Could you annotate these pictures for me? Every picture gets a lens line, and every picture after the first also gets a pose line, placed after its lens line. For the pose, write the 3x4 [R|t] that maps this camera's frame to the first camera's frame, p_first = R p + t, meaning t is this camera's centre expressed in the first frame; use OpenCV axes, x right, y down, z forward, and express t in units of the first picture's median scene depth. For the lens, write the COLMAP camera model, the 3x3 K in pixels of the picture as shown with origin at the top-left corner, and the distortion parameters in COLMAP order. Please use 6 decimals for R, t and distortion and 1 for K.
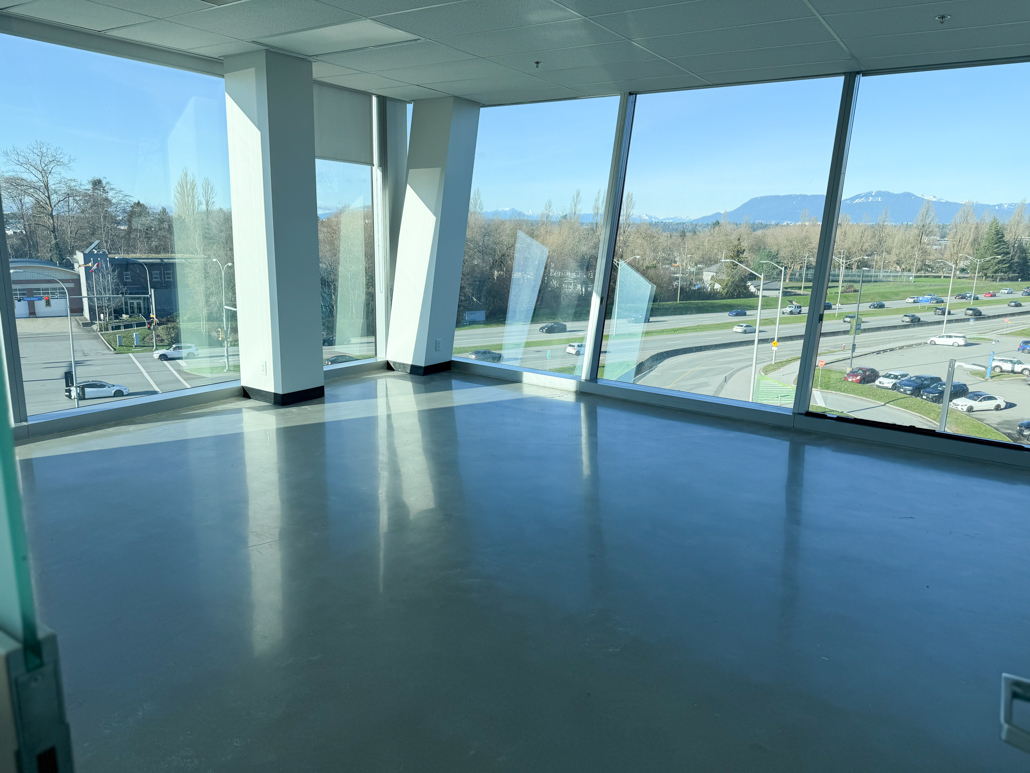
lens RADIAL K [[728.4, 0, 515.2], [0, 728.4, 387.7], [0, 0, 1]] dist [-0.006939, -0.001806]
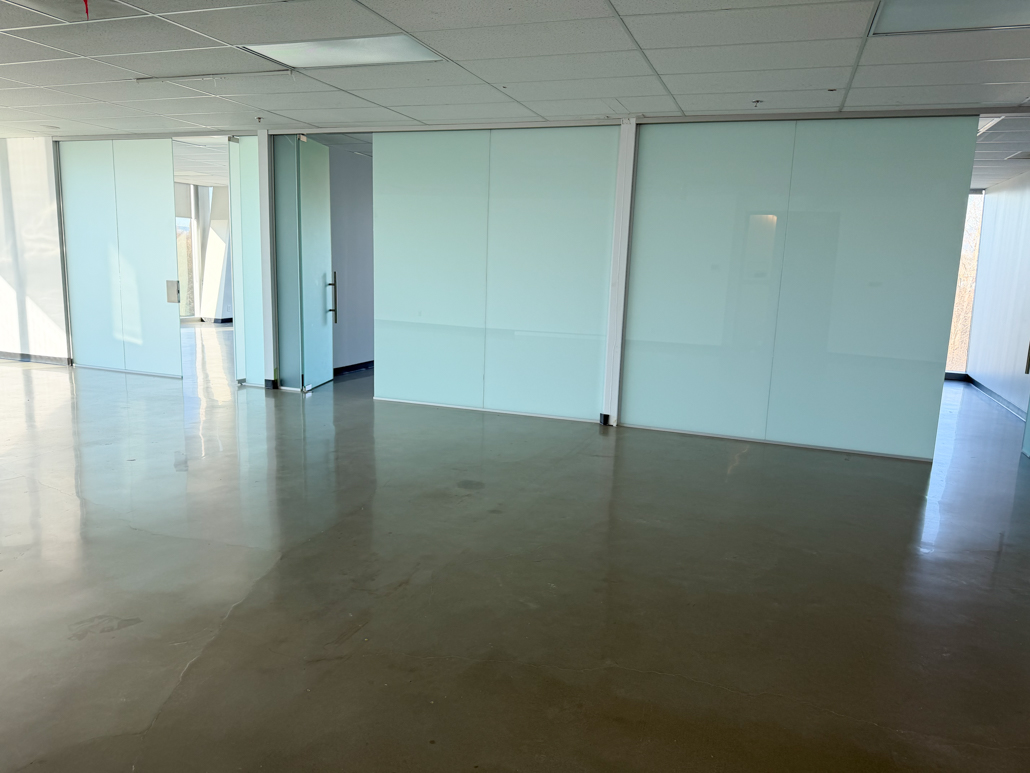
lens RADIAL K [[728.4, 0, 514.6], [0, 728.4, 384.6], [0, 0, 1]] dist [-0.006939, -0.001806]
pose [[0.972940, -0.030315, 0.229061, 0.193774], [0.041044, 0.998265, -0.042220, 0.268924], [-0.227383, 0.050479, 0.972496, -1.106119]]
